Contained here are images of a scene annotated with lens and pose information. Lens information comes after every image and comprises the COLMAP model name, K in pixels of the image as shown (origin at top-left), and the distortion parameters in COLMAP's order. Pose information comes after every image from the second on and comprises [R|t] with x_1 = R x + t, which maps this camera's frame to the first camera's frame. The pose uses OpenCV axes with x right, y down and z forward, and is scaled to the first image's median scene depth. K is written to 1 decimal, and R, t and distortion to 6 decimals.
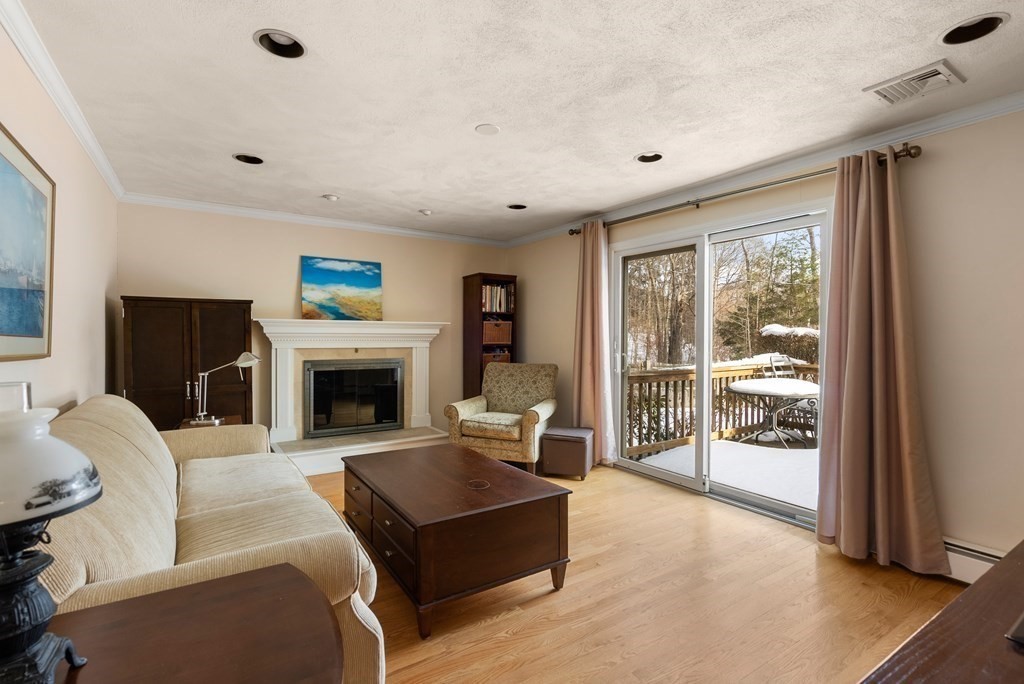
lens RADIAL K [[472.3, 0, 519.4], [0, 472.3, 337.5], [0, 0, 1]] dist [-0.000590, 0.000084]
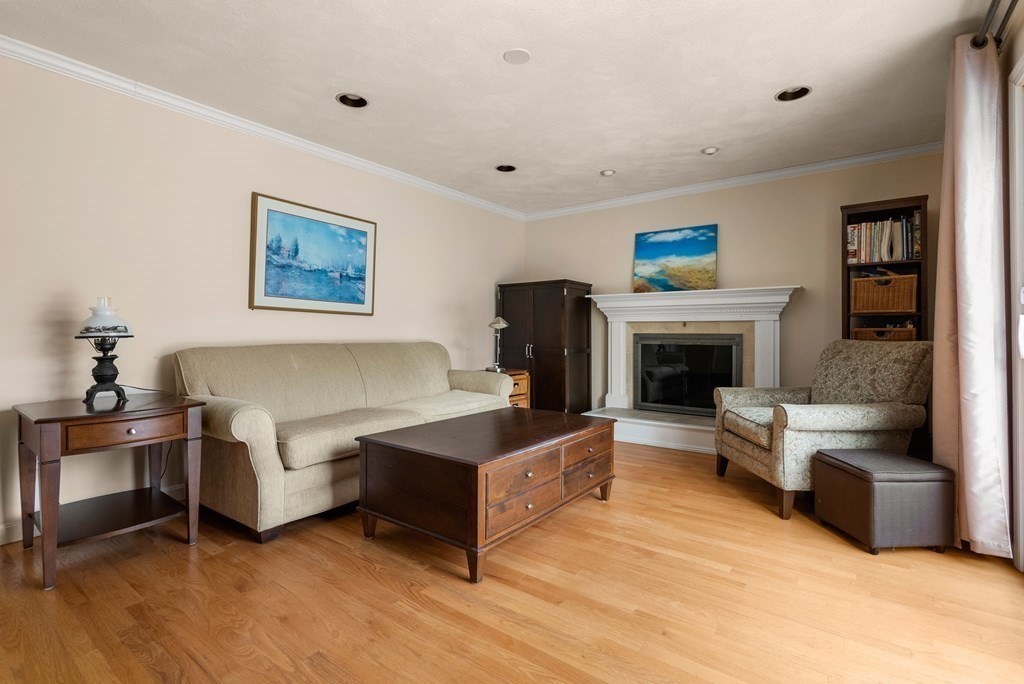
lens RADIAL K [[472.3, 0, 519.4], [0, 472.3, 337.5], [0, 0, 1]] dist [-0.000590, 0.000084]
pose [[0.351193, 0.008163, -0.936268, 0.424931], [-0.002274, 0.999966, 0.007865, 0.048734], [0.936300, -0.000633, 0.351199, 0.380649]]
